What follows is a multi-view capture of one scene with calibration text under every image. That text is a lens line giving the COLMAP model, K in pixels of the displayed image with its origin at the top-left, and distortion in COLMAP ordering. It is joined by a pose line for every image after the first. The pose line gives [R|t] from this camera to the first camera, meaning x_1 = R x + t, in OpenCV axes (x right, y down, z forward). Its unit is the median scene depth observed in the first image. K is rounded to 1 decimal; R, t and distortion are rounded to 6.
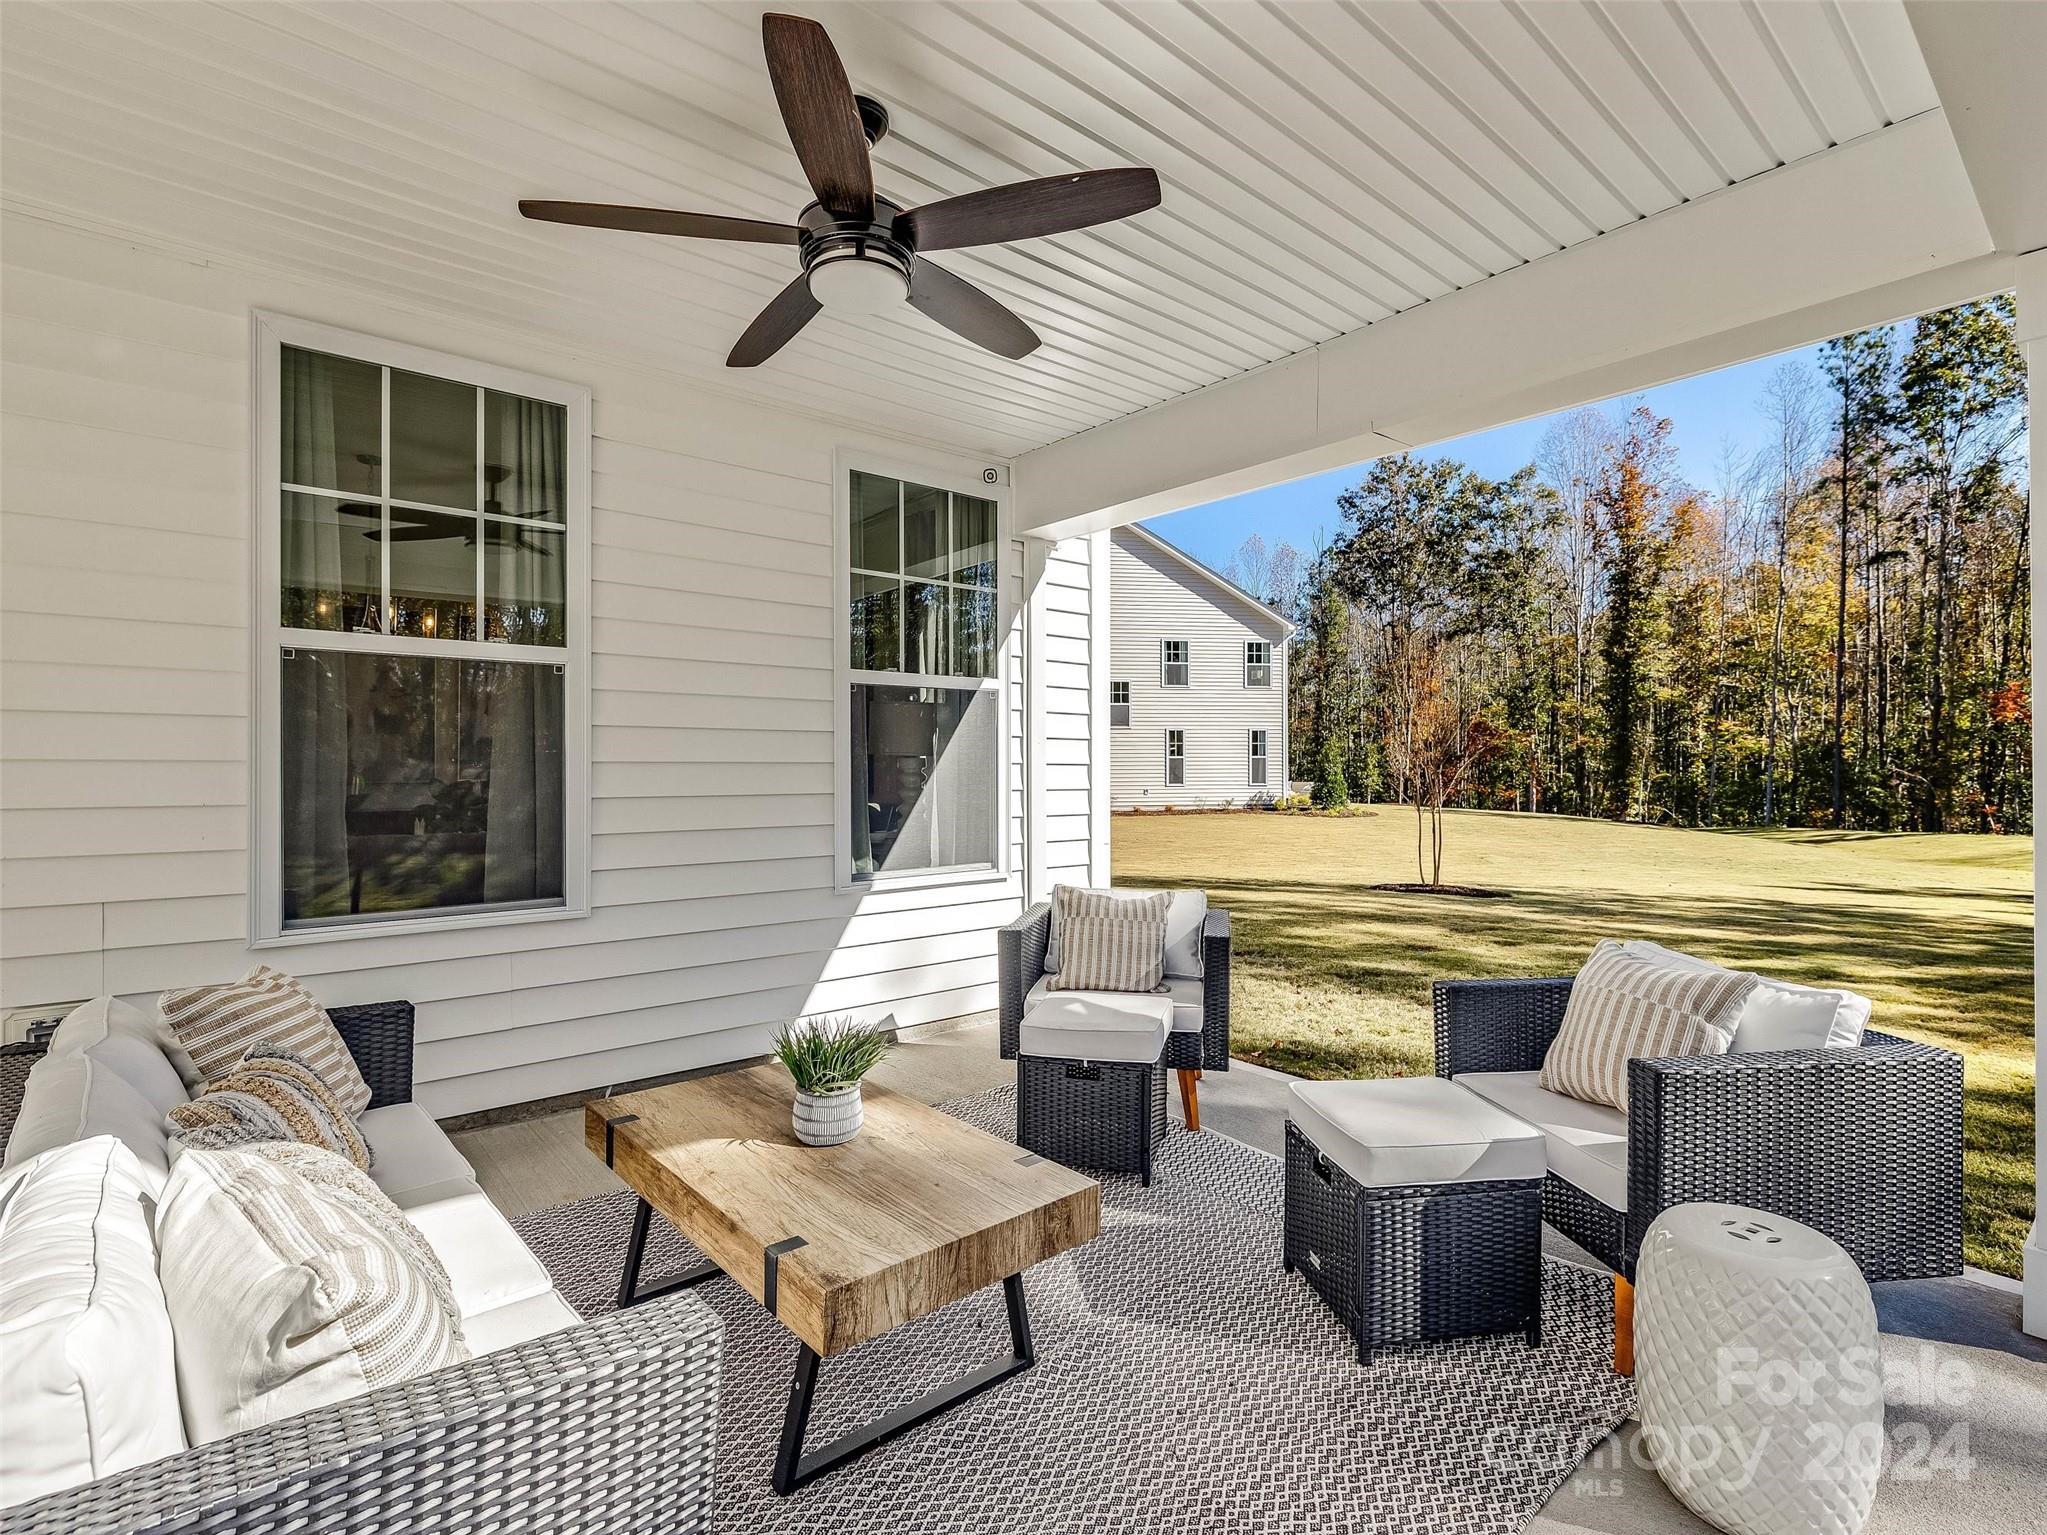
lens RADIAL K [[1000.8, 0, 984.7], [0, 1000.8, 764.2], [0, 0, 1]] dist [-0.001498, -0.000247]
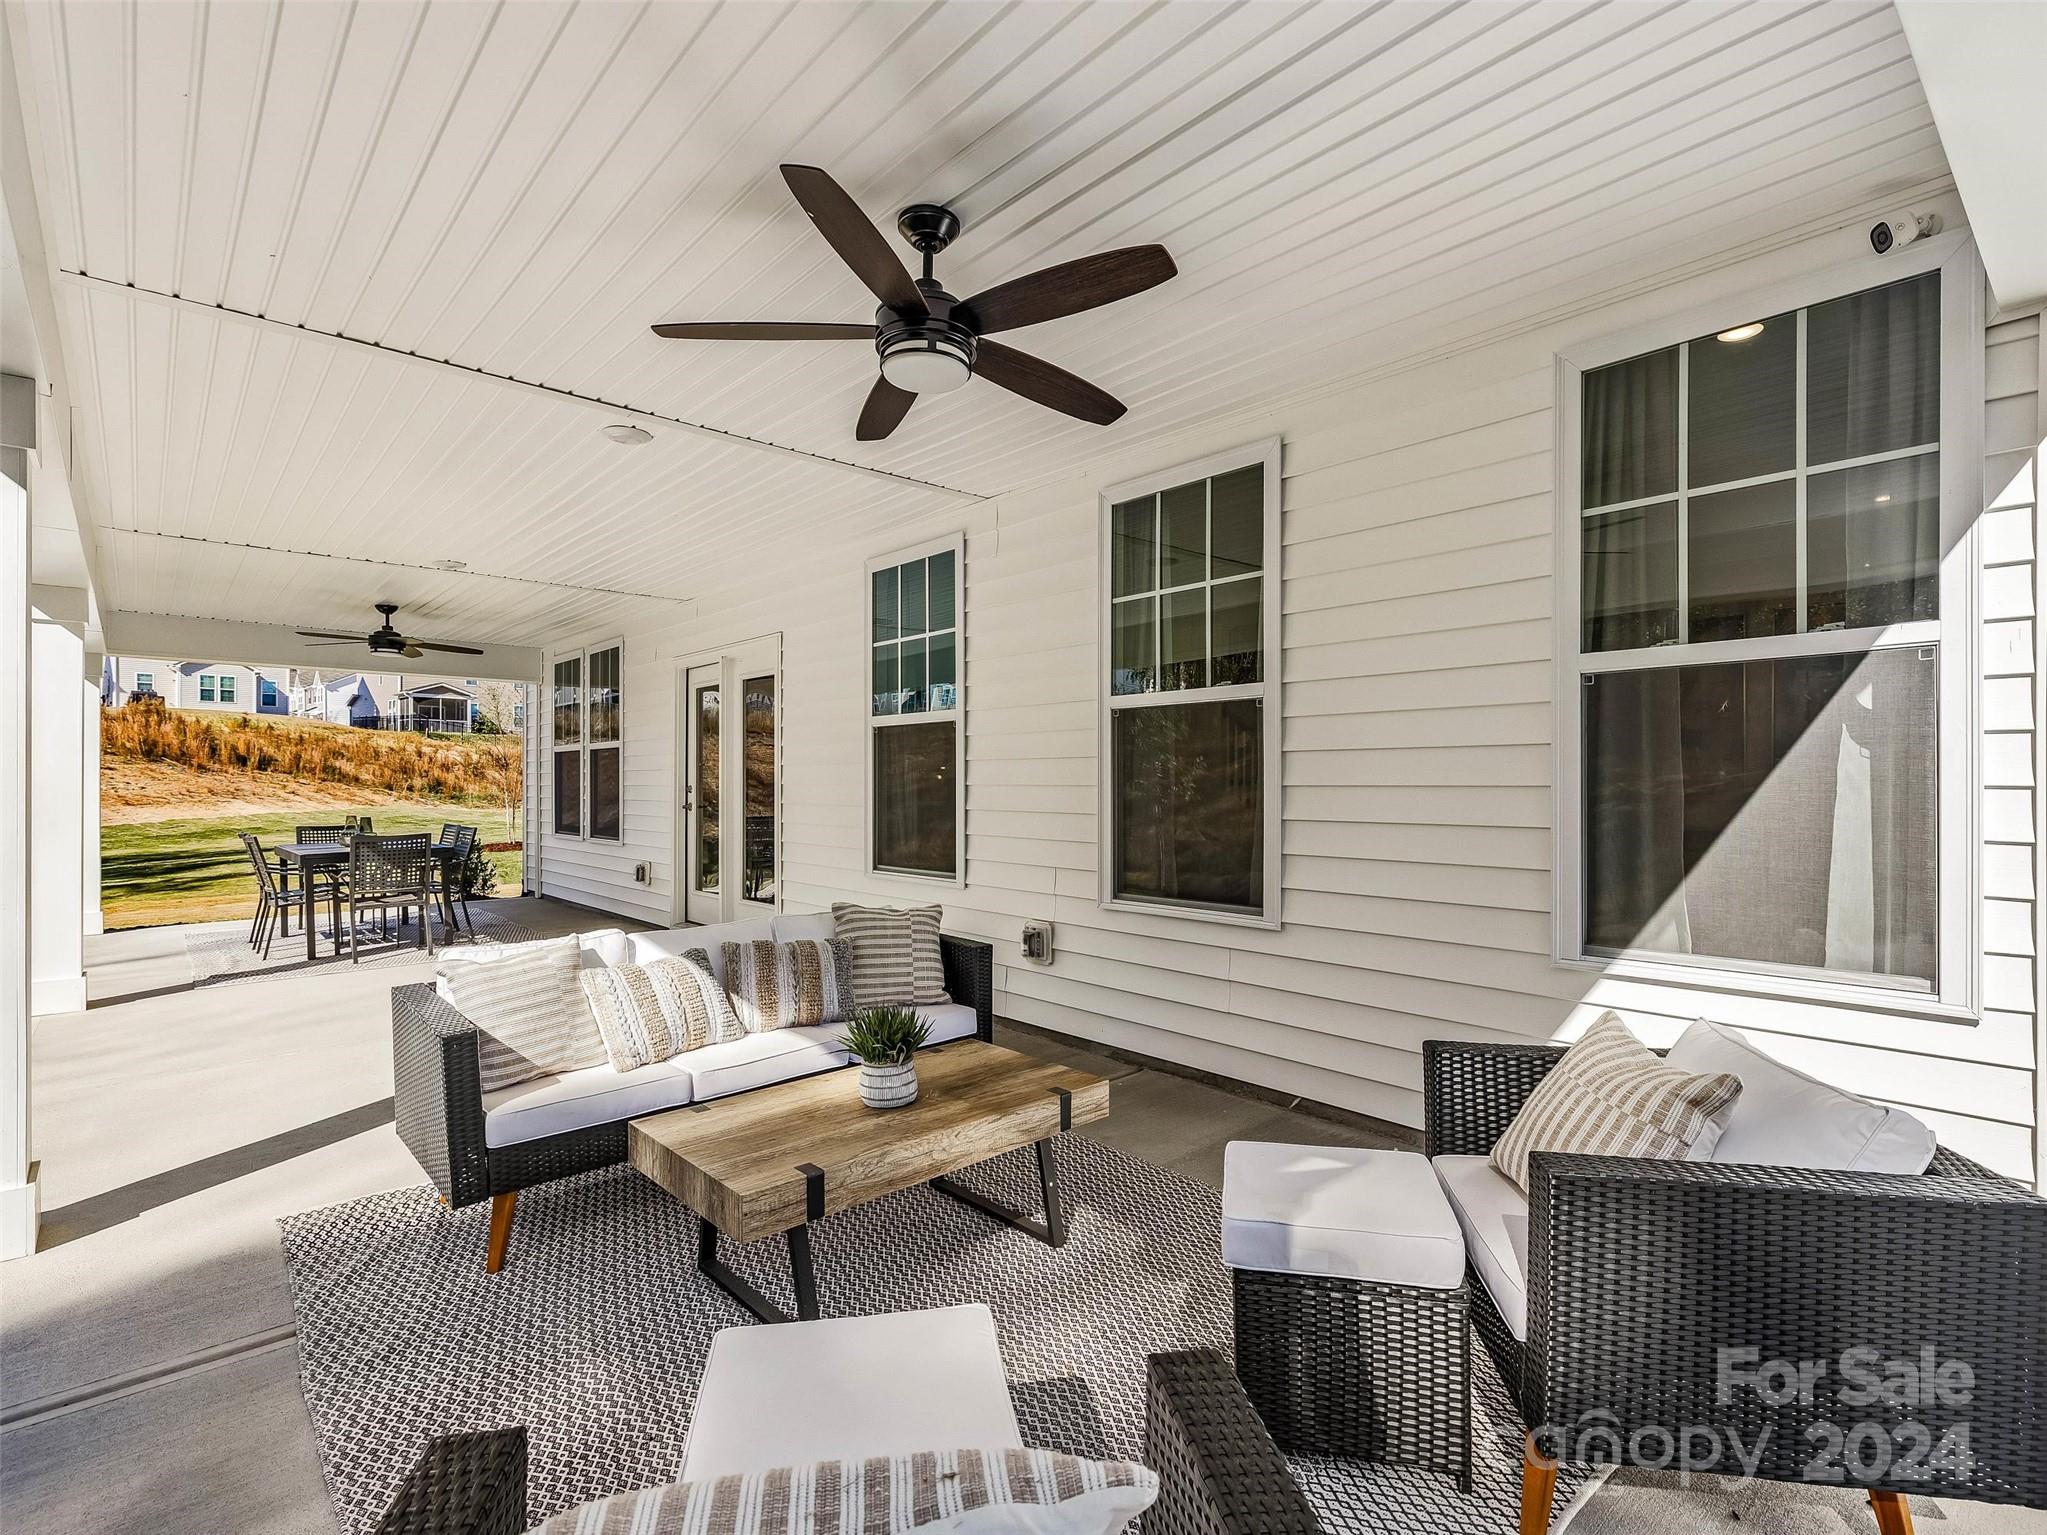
lens RADIAL K [[999.7, 0, 1037.3], [0, 999.7, 778.6], [0, 0, 1]] dist [0.001000, 0.000206]
pose [[0.047945, -0.003145, -0.998845, 0.648559], [0.008392, 0.999961, -0.002745, -0.009760], [0.998815, -0.008251, 0.047969, 0.677042]]
